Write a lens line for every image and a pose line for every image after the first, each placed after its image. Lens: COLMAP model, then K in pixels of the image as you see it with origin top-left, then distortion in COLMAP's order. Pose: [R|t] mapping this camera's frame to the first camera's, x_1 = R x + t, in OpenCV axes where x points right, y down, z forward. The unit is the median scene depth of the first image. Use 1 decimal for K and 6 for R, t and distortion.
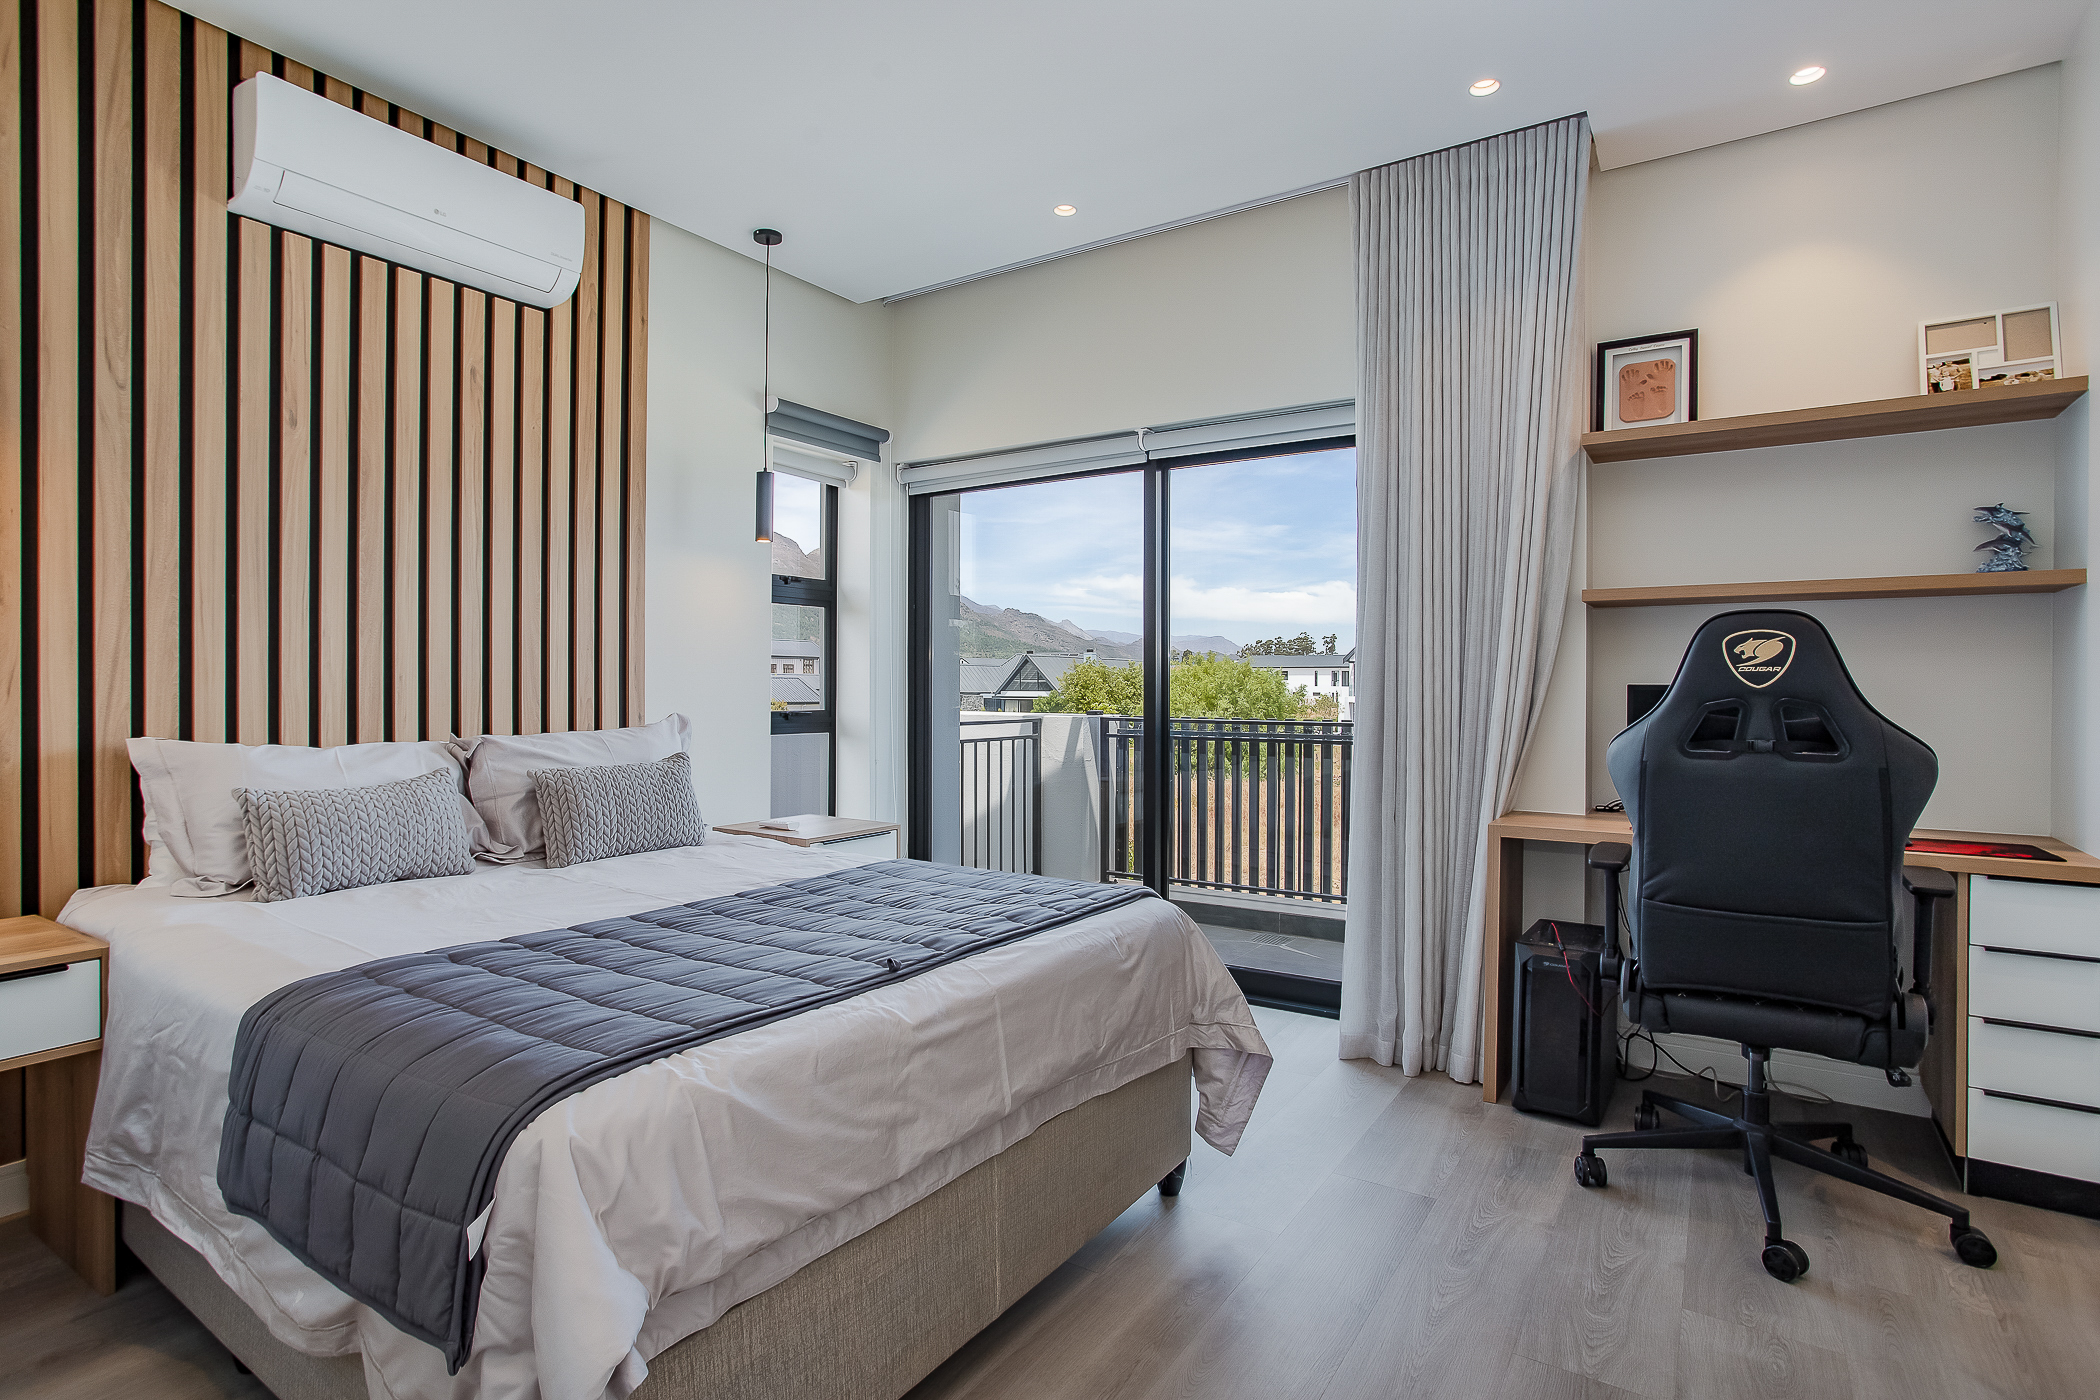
lens RADIAL K [[1064.9, 0, 1044.0], [0, 1064.9, 721.8], [0, 0, 1]] dist [-0.047917, 0.030240]
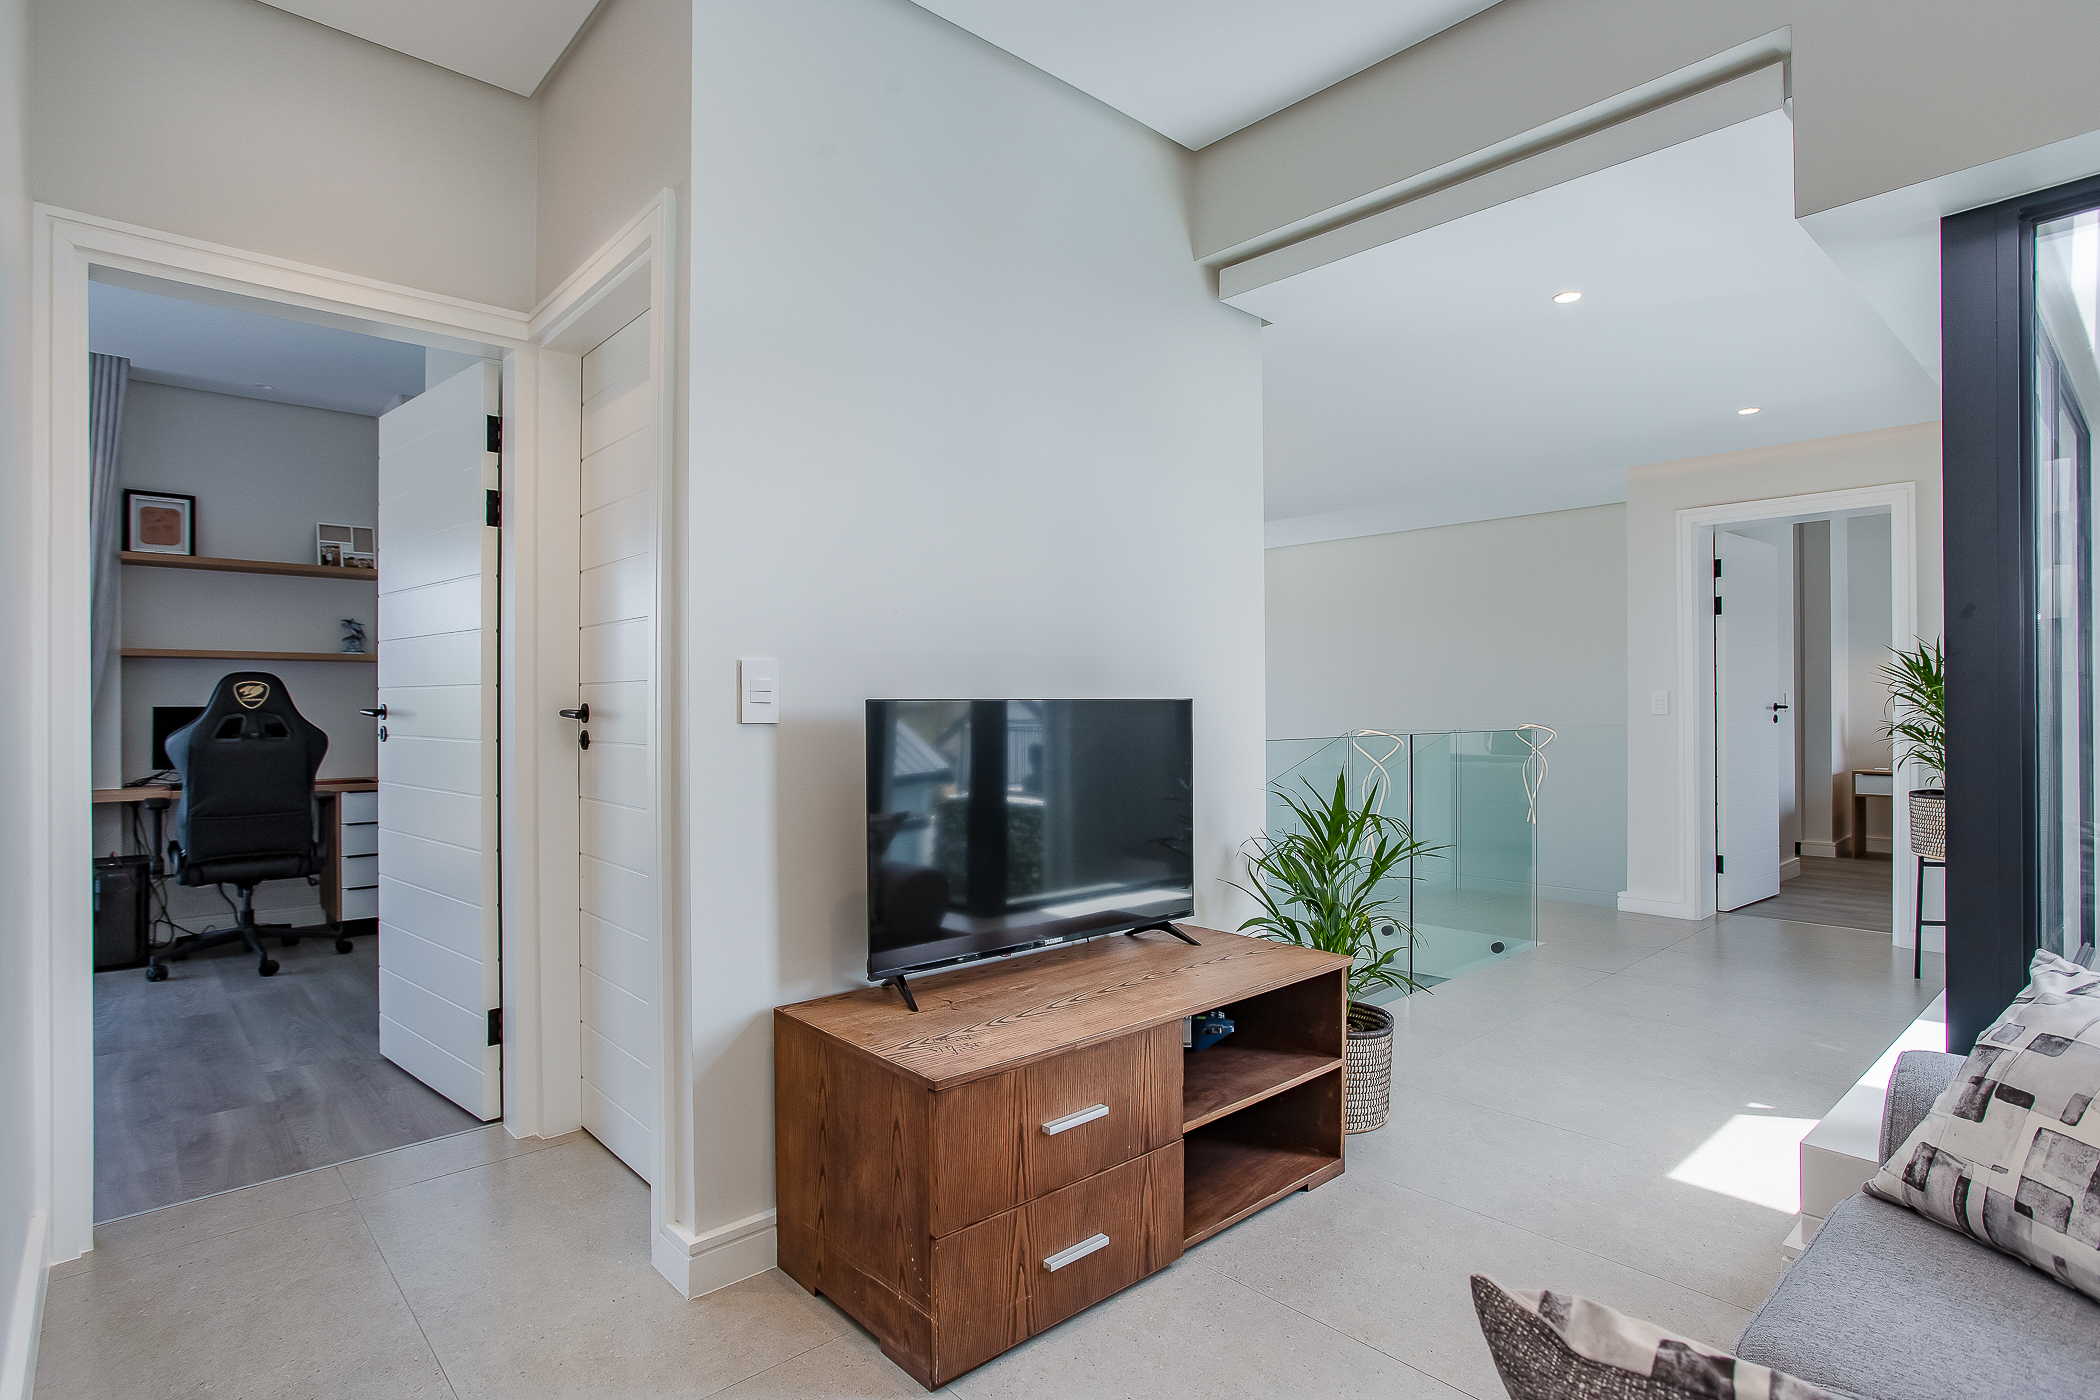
lens RADIAL K [[1064.9, 0, 1044.0], [0, 1064.9, 721.8], [0, 0, 1]] dist [-0.047917, 0.030240]
pose [[0.260763, 0.002267, 0.965400, -0.746839], [0.019844, 0.999773, -0.007707, 0.033987], [-0.965199, 0.021167, 0.260659, -0.873925]]
